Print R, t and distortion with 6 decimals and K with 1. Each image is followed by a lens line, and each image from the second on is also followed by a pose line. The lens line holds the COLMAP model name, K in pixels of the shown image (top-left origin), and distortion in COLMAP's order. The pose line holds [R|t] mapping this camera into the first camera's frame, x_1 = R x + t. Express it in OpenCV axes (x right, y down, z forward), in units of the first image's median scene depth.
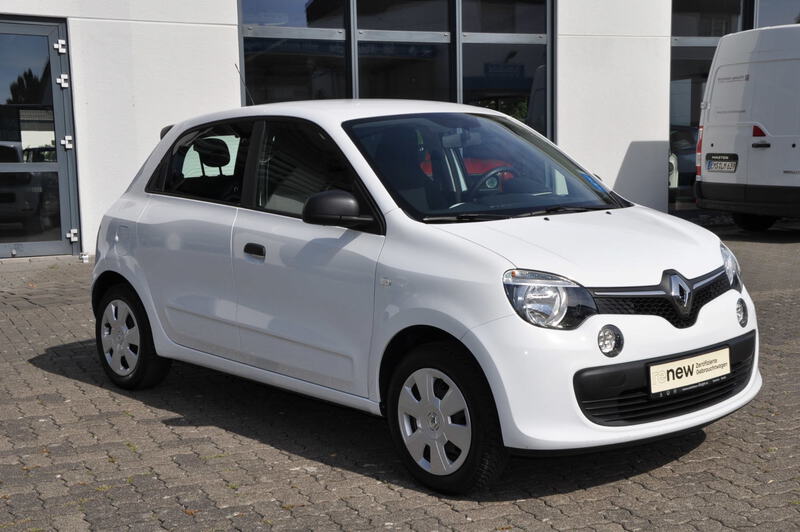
lens RADIAL K [[1183.2, 0, 400.6], [0, 1183.2, 268.6], [0, 0, 1]] dist [0.136410, 0.000000]
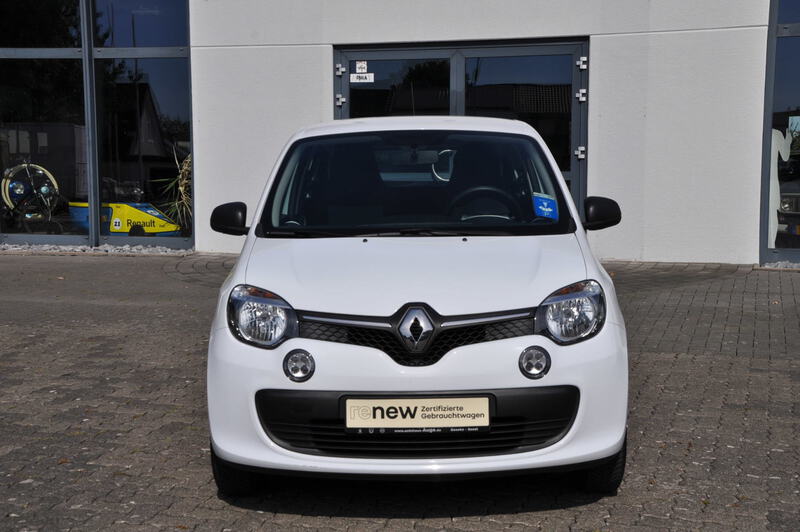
lens RADIAL K [[1183.2, 0, 400.8], [0, 1183.2, 266.7], [0, 0, 1]] dist [0.136410, 0.000000]
pose [[0.736272, 0.079086, -0.672049, 0.849040], [-0.083371, 0.996182, 0.025891, -0.050763], [0.671531, 0.036966, 0.740054, 0.310908]]
